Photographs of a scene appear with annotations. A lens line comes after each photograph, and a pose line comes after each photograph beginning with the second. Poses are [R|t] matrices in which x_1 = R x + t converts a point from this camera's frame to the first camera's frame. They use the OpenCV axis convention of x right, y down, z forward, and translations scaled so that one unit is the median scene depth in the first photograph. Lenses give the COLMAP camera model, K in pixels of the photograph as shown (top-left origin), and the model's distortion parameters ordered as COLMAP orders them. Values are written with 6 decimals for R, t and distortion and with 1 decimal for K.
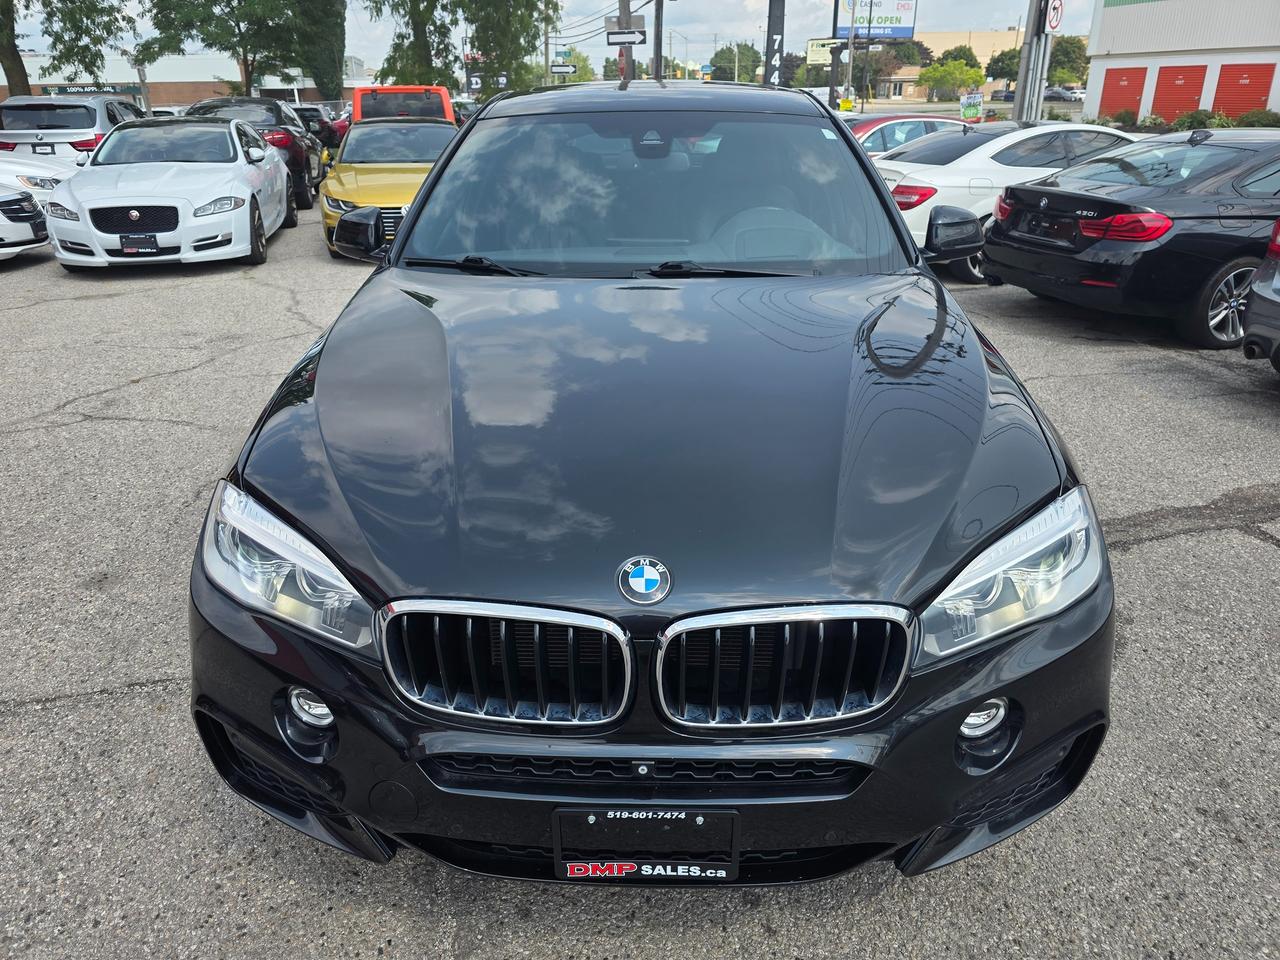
lens RADIAL K [[926.5, 0, 645.2], [0, 926.5, 442.7], [0, 0, 1]] dist [0.051575, -0.052130]
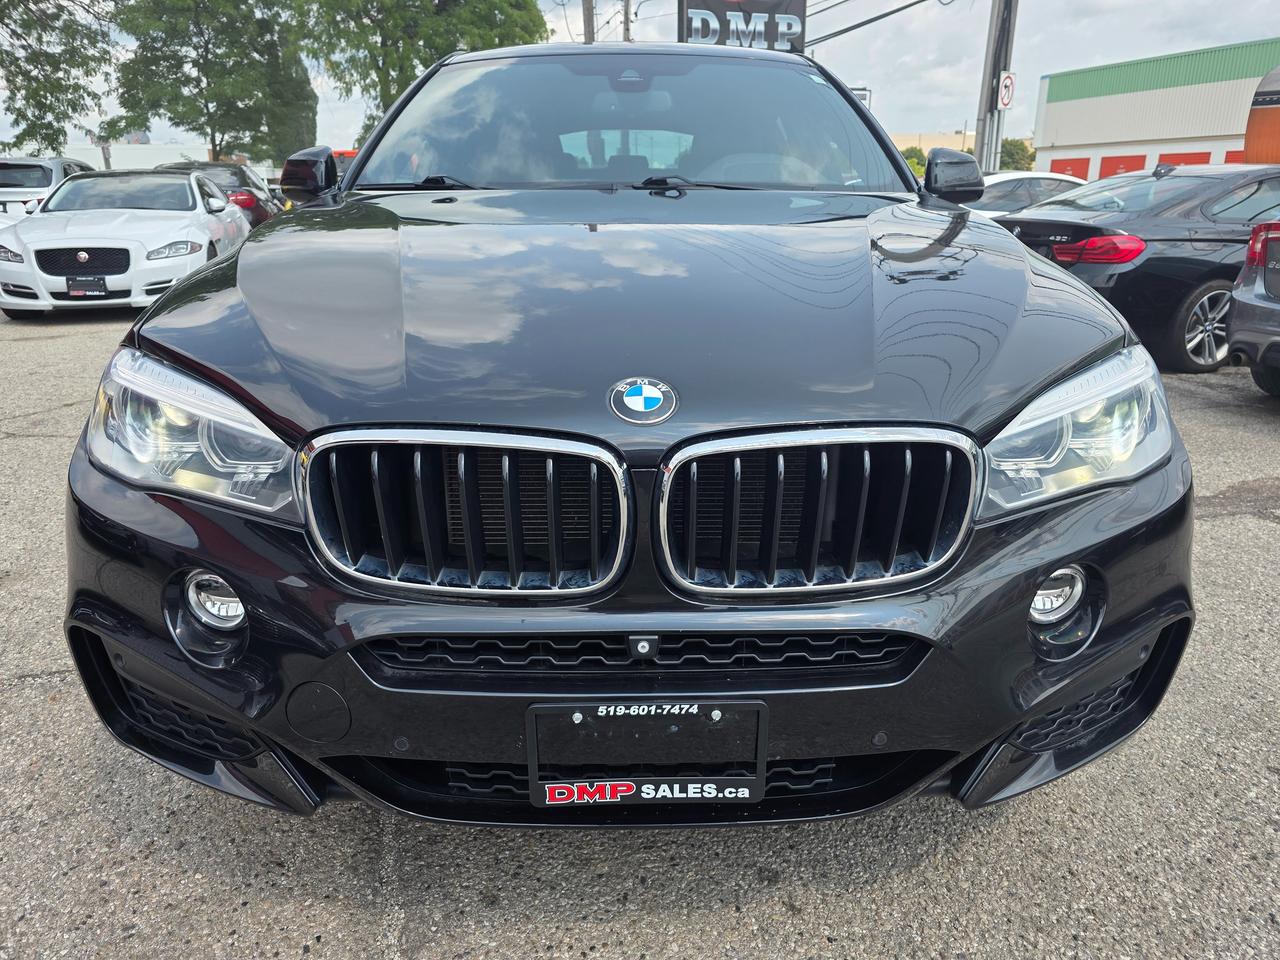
lens RADIAL K [[900.4, 0, 659.3], [0, 900.4, 483.1], [0, 0, 1]] dist [0.050022, -0.051043]
pose [[0.998628, -0.010144, 0.051373, -0.020050], [0.014569, 0.996145, -0.086504, 0.211028], [-0.050298, 0.087133, 0.994926, 0.178669]]
